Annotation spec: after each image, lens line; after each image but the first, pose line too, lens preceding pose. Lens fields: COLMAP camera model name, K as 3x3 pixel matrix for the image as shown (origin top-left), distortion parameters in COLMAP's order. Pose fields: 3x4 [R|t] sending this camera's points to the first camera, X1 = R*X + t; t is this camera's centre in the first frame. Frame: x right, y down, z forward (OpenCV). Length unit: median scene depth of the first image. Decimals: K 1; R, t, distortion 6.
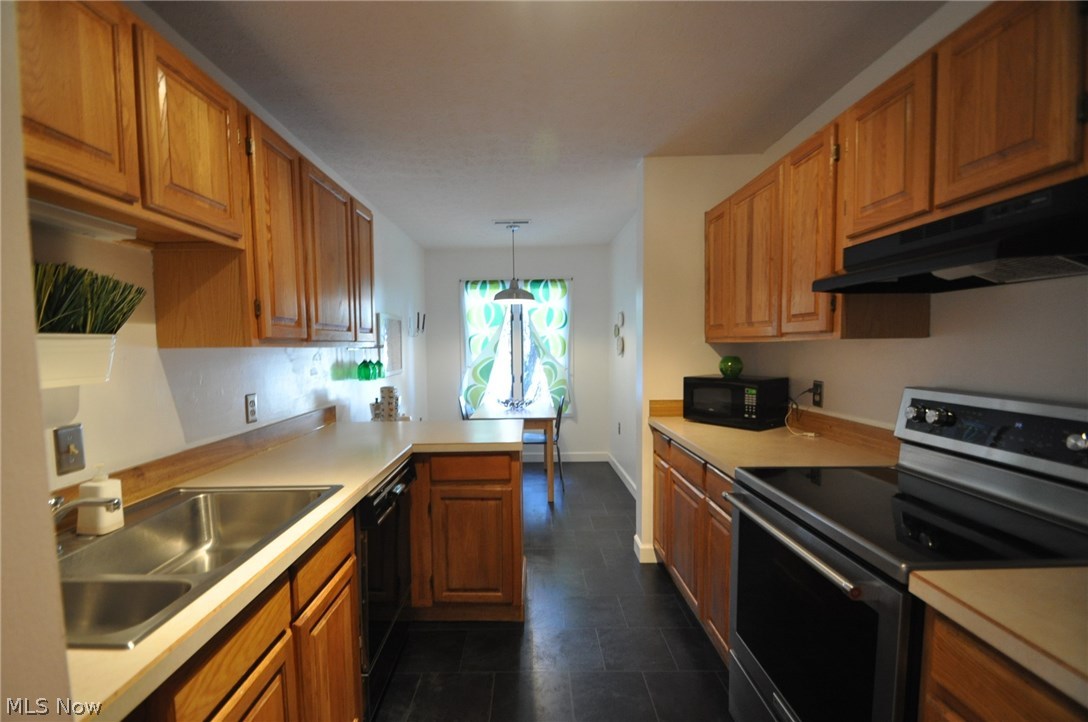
lens RADIAL K [[485.5, 0, 517.7], [0, 485.5, 377.1], [0, 0, 1]] dist [0.022777, -0.023446]
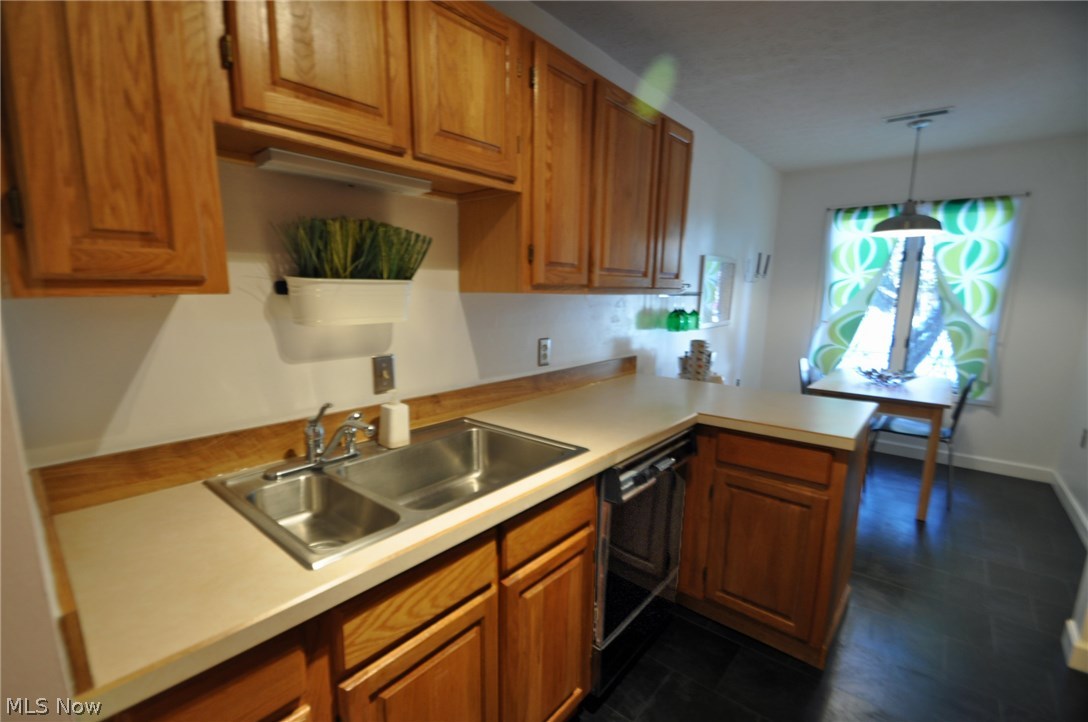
lens RADIAL K [[485.5, 0, 517.7], [0, 485.5, 377.1], [0, 0, 1]] dist [0.022777, -0.023446]
pose [[0.765126, 0.133955, -0.629793, 0.072106], [-0.061856, 0.988888, 0.135185, -0.020002], [0.640903, -0.064478, 0.764909, 0.168966]]
